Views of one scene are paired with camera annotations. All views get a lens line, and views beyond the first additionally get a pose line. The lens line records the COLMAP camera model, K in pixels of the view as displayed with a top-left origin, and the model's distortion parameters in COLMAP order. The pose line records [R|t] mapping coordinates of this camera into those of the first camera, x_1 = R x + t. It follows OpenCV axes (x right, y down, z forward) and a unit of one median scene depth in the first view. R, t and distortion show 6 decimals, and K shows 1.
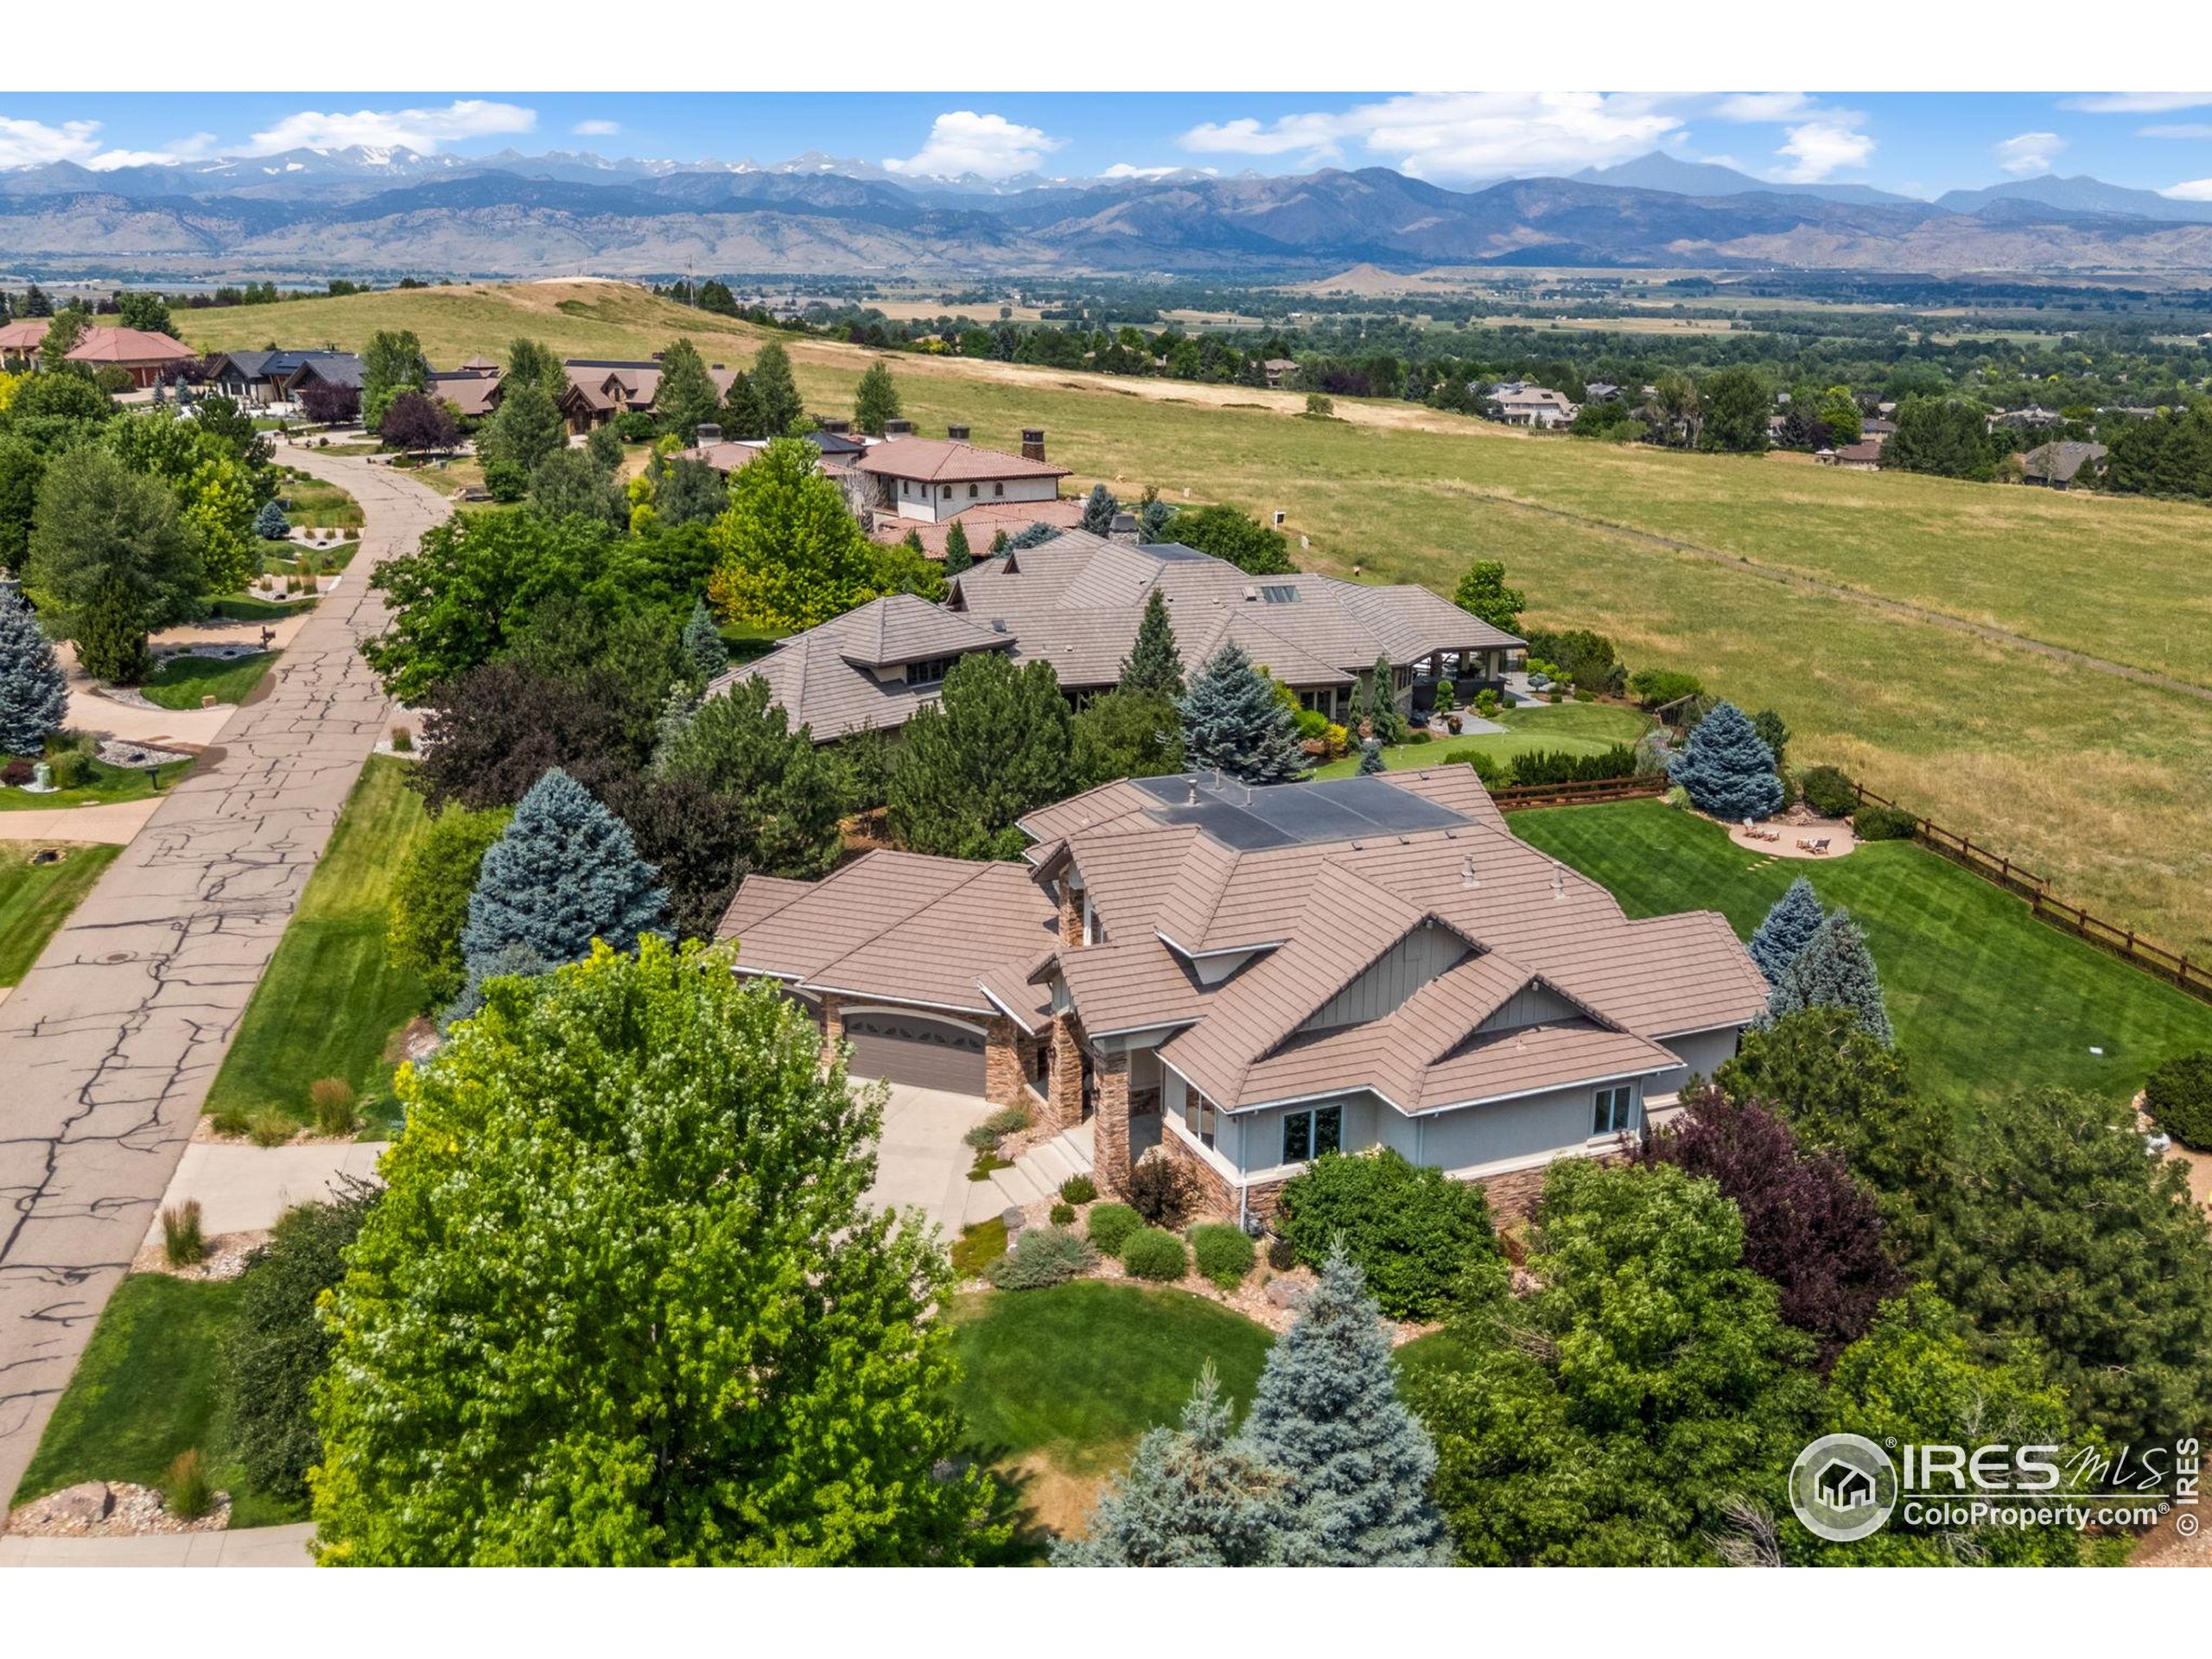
lens RADIAL K [[1873.8, 0, 1106.0], [0, 1873.8, 829.5], [0, 0, 1]] dist [0.116660, -0.200901]
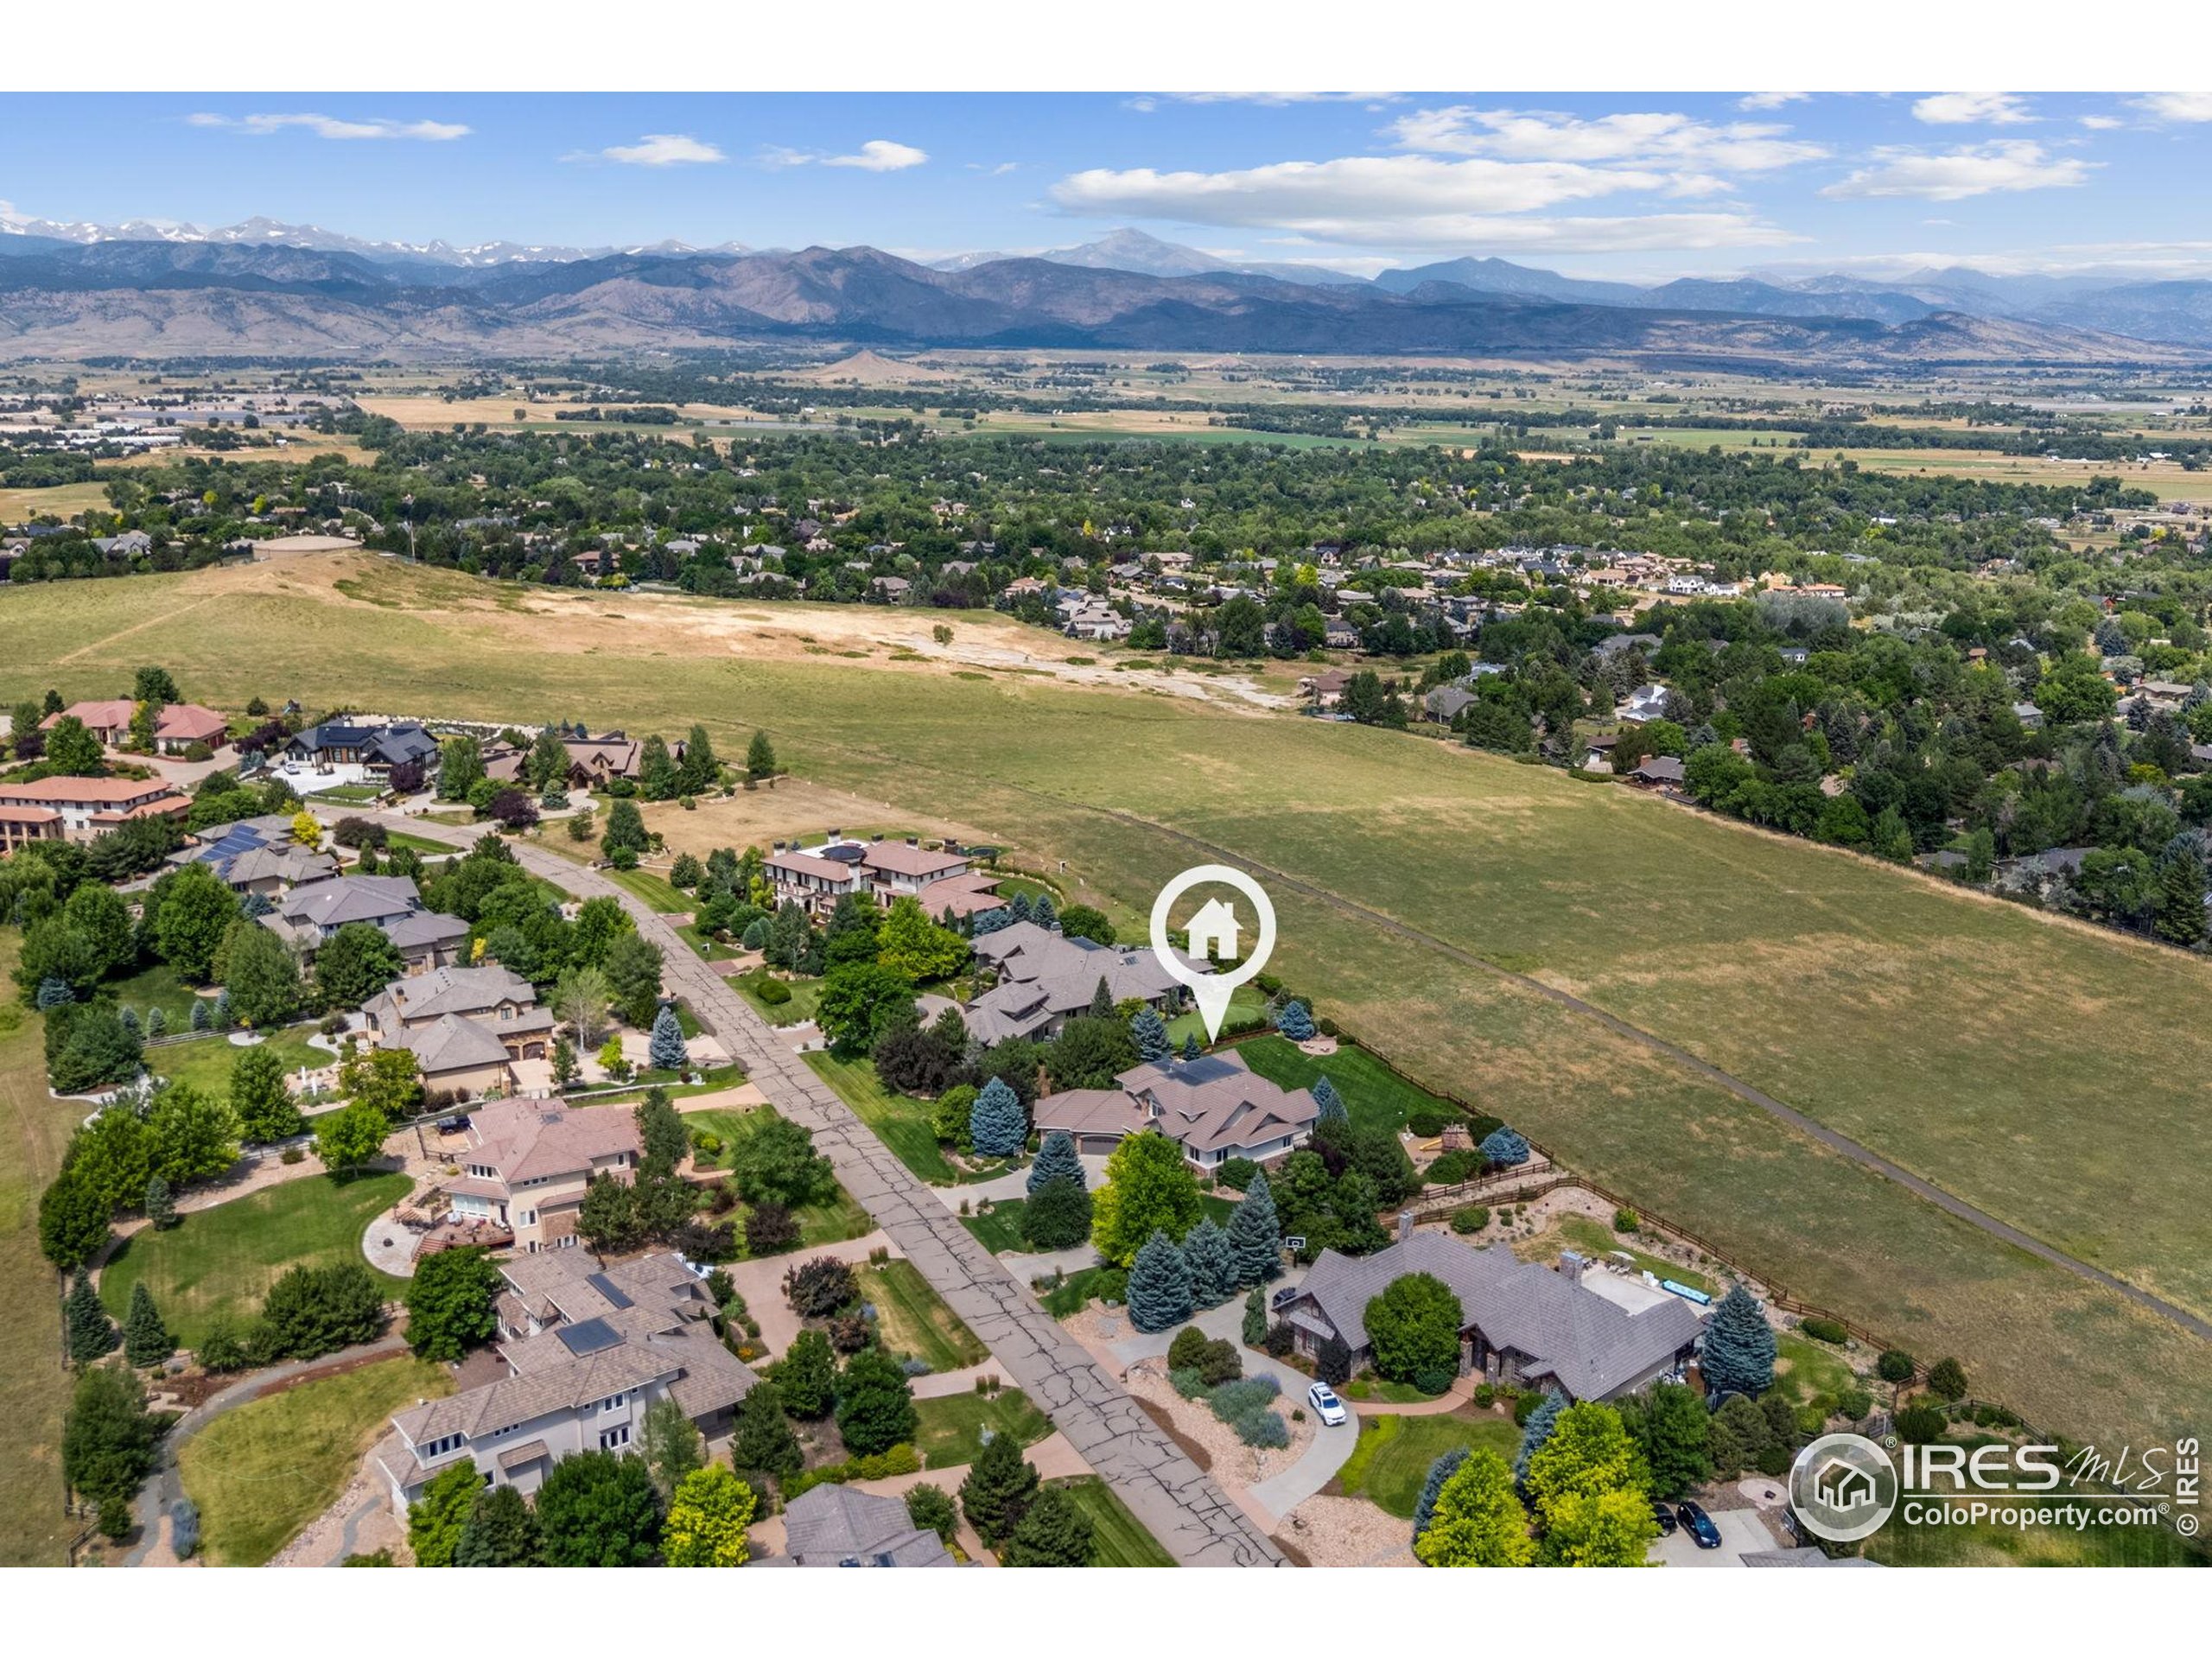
lens RADIAL K [[1873.8, 0, 1106.0], [0, 1873.8, 829.5], [0, 0, 1]] dist [0.116660, -0.200901]
pose [[0.967167, -0.064467, 0.245828, -0.388587], [0.073160, 0.996971, -0.026384, -0.162633], [-0.243383, 0.043503, 0.968954, -1.049648]]
